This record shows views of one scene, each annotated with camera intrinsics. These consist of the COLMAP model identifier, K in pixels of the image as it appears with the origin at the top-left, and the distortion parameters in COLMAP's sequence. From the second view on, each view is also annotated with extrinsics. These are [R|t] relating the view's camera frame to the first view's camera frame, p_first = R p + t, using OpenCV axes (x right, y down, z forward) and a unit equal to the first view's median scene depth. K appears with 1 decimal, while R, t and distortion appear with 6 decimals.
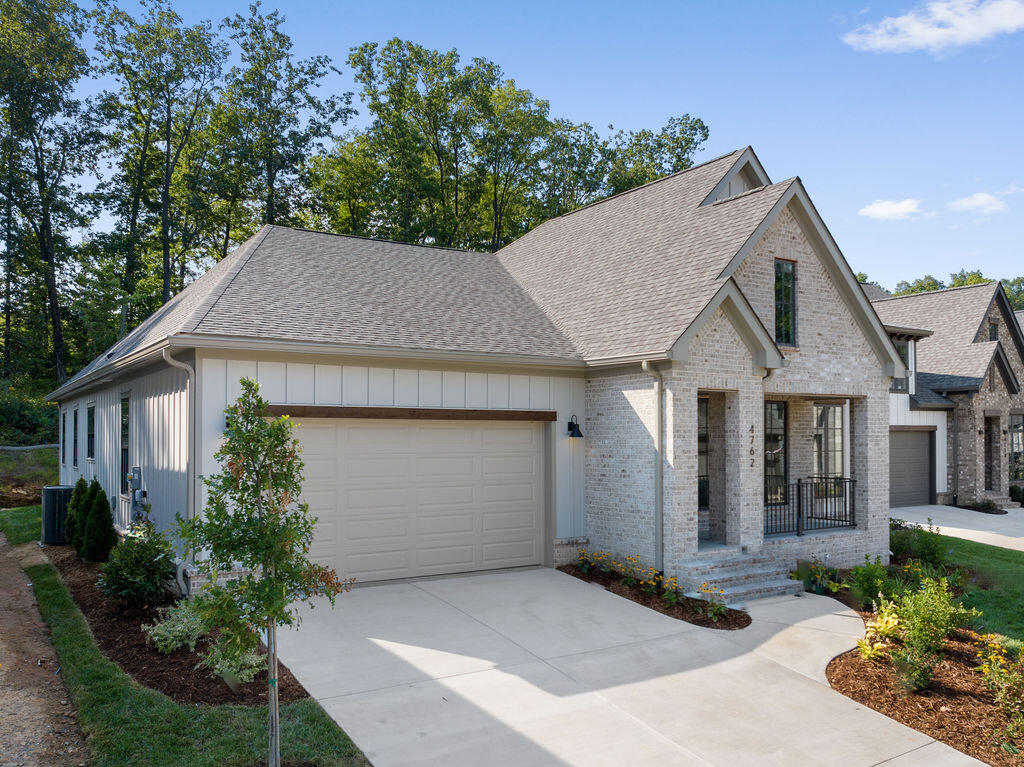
lens RADIAL K [[853.6, 0, 525.7], [0, 853.6, 420.4], [0, 0, 1]] dist [-0.009790, -0.044108]
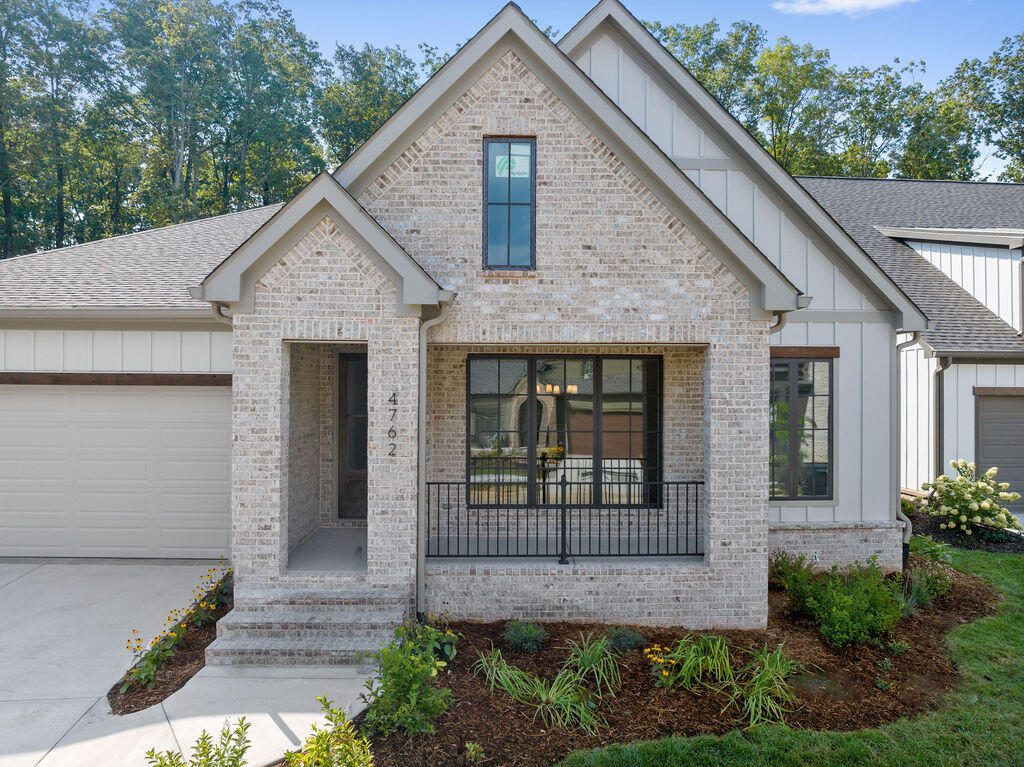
lens RADIAL K [[723.9, 0, 513.0], [0, 723.9, 387.6], [0, 0, 1]] dist [-0.046147, 0.008555]
pose [[0.851989, -0.000166, -0.523560, 0.608752], [0.003851, 0.999975, 0.005950, -0.001117], [0.523546, -0.007086, 0.851968, 0.547954]]
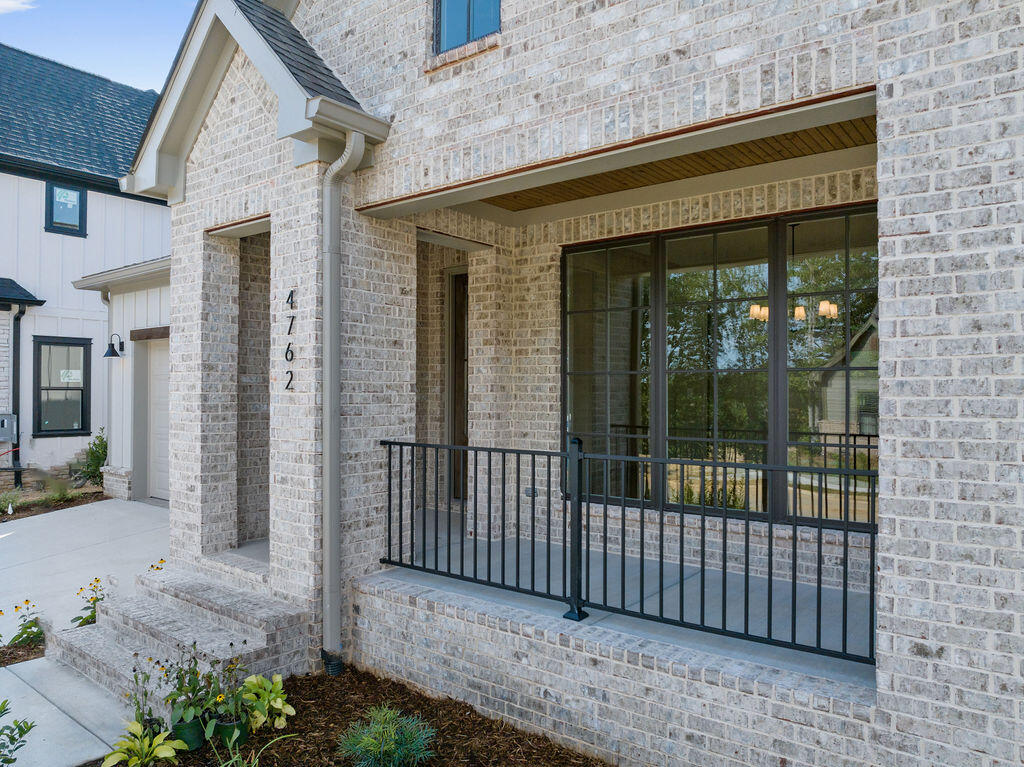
lens RADIAL K [[723.9, 0, 515.3], [0, 723.9, 392.1], [0, 0, 1]] dist [-0.046147, 0.008555]
pose [[0.320908, 0.001347, -0.947110, 0.602123], [0.013313, 0.999894, 0.005933, 0.052193], [0.947017, -0.014513, 0.320856, 0.946973]]
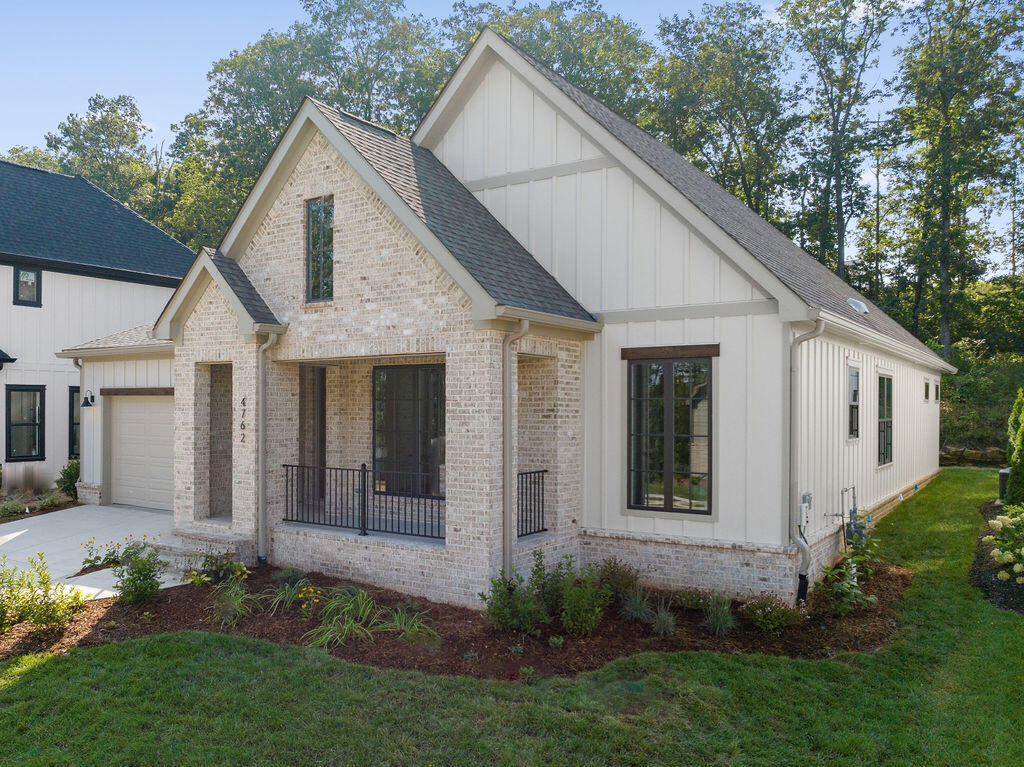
lens RADIAL K [[838.9, 0, 429.7], [0, 838.9, 410.7], [0, 0, 1]] dist [-0.027290, -0.002629]
pose [[0.341063, 0.006523, -0.940018, 1.140074], [0.012836, 0.999850, 0.011596, 0.011332], [0.939953, -0.016021, 0.340929, 0.840964]]
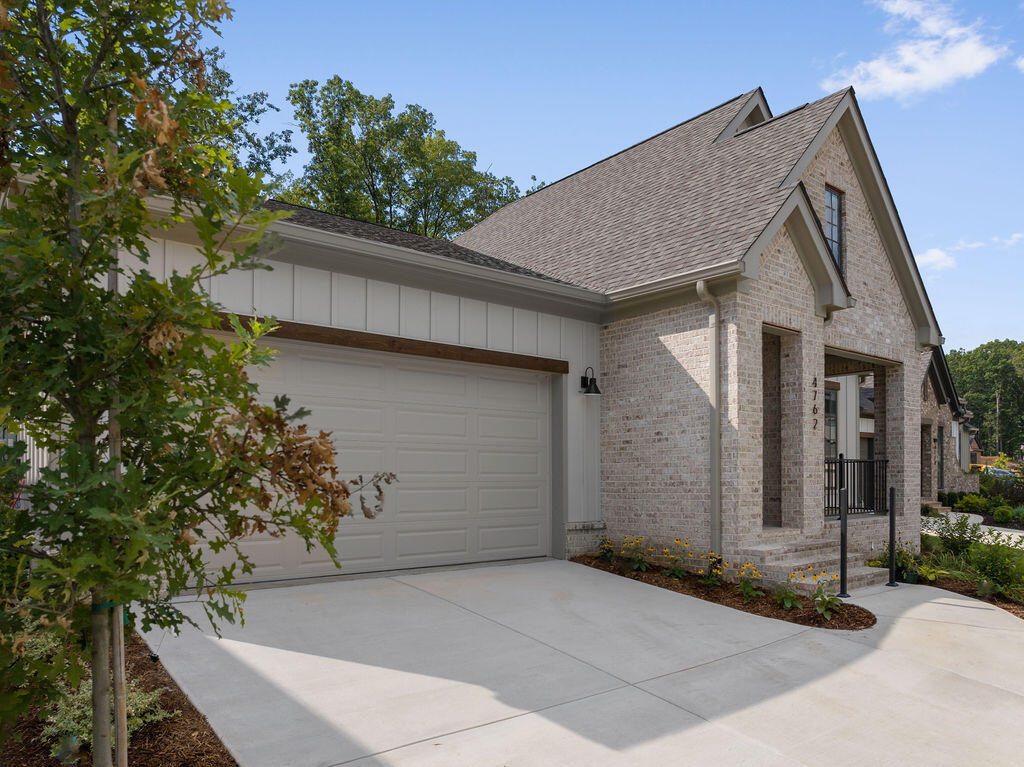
lens RADIAL K [[723.9, 0, 509.1], [0, 723.9, 480.4], [0, 0, 1]] dist [-0.046147, 0.008555]
pose [[0.995346, -0.001800, 0.096348, -0.082117], [-0.000502, 0.999715, 0.023864, 0.082945], [-0.096364, -0.023801, 0.995062, 0.338683]]
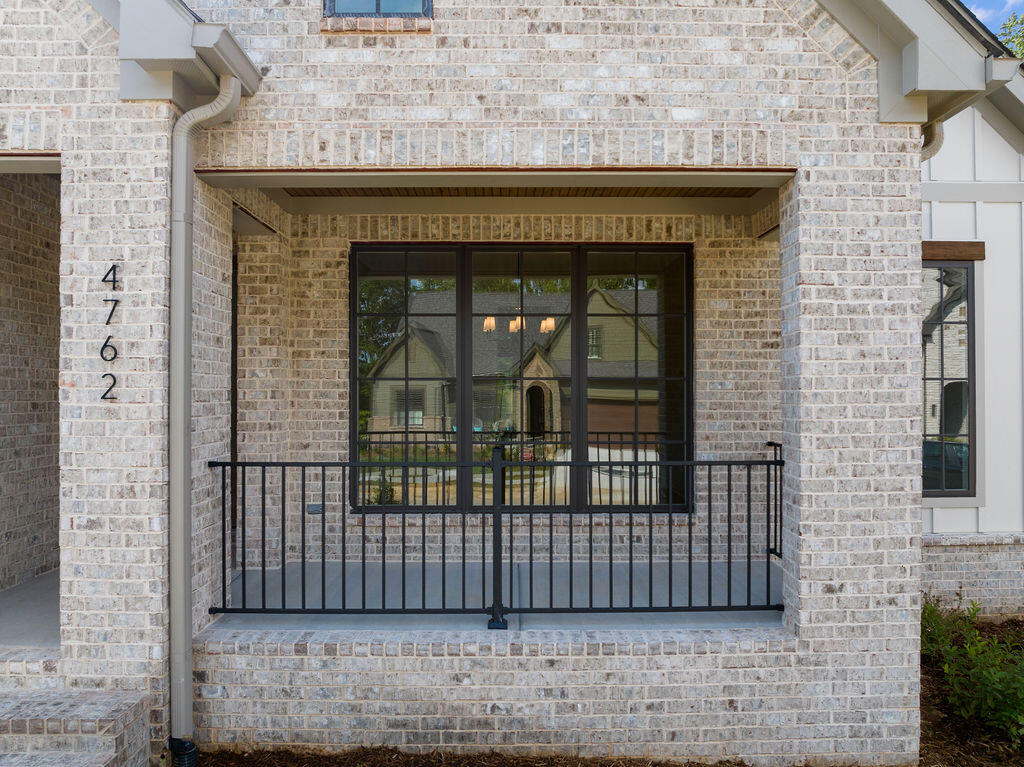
lens RADIAL K [[723.9, 0, 516.1], [0, 723.9, 388.2], [0, 0, 1]] dist [-0.046147, 0.008555]
pose [[0.842397, -0.002747, -0.538851, 0.500301], [0.008354, 0.999933, 0.007964, 0.047065], [0.538793, -0.011210, 0.842364, 0.825652]]
